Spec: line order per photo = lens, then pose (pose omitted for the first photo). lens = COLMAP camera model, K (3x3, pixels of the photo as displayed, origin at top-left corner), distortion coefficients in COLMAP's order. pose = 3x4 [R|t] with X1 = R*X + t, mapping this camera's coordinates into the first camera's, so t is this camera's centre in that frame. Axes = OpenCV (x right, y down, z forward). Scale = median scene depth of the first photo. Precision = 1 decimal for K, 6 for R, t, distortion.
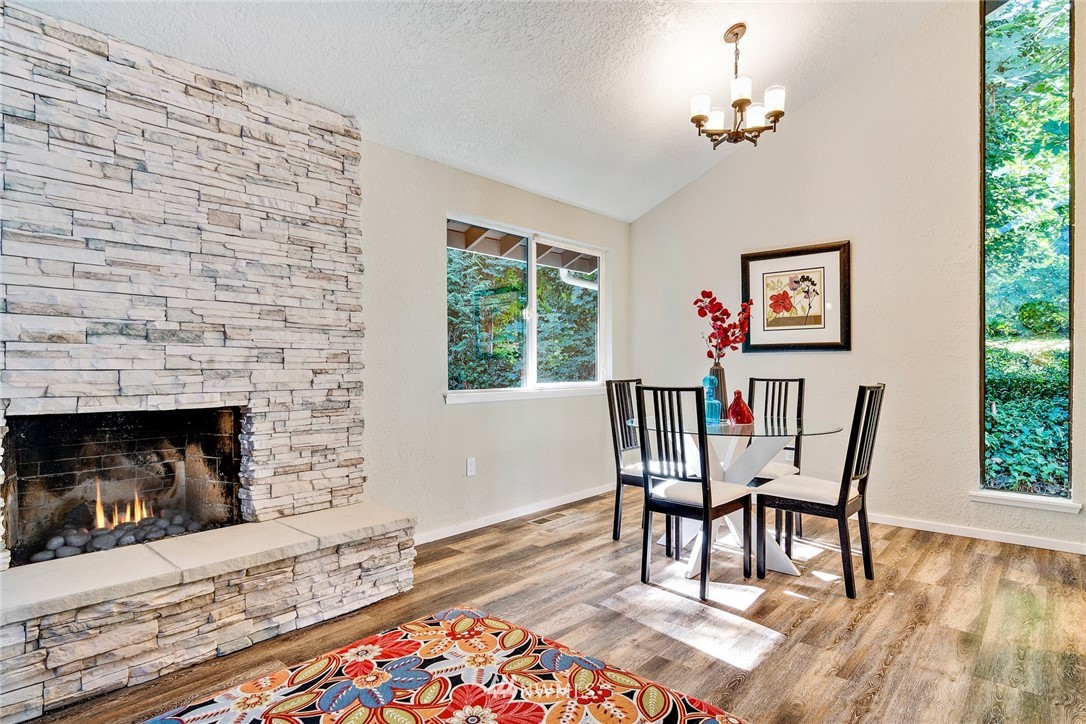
lens RADIAL K [[598.5, 0, 543.0], [0, 598.5, 362.0], [0, 0, 1]] dist [-0.000346, 0.000940]
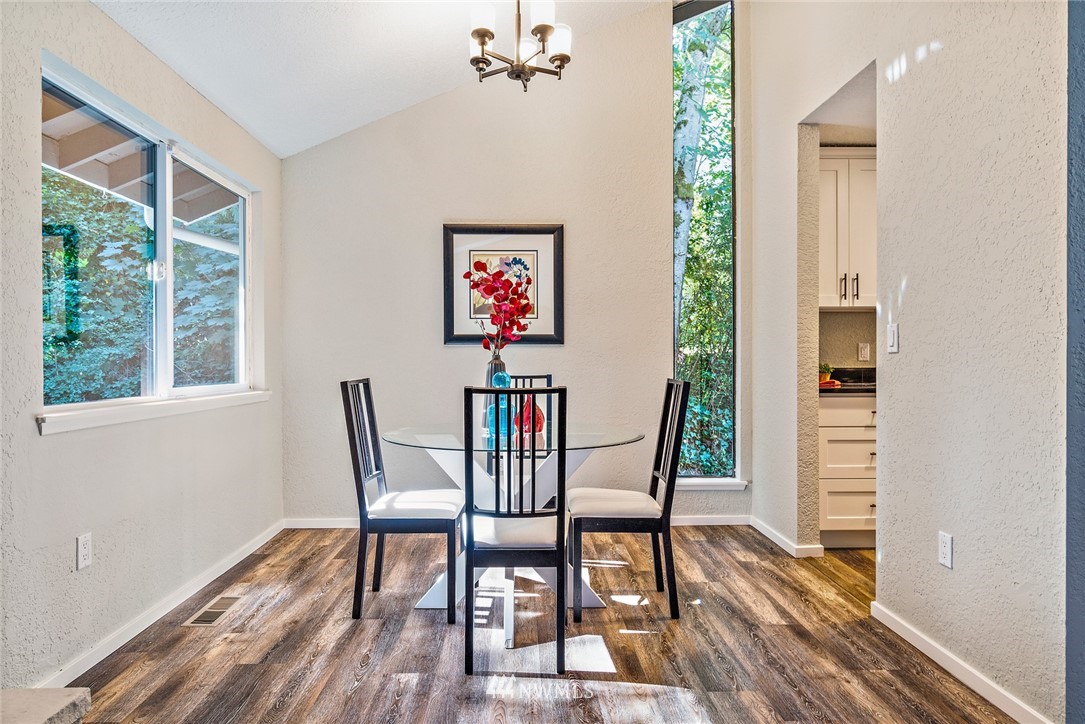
lens RADIAL K [[667.0, 0, 539.5], [0, 667.0, 355.3], [0, 0, 1]] dist [-0.002356, 0.000364]
pose [[0.728456, 0.007288, 0.685054, -0.240649], [-0.004392, 0.999973, -0.005967, 0.005163], [-0.685079, 0.001338, 0.728468, 0.308564]]
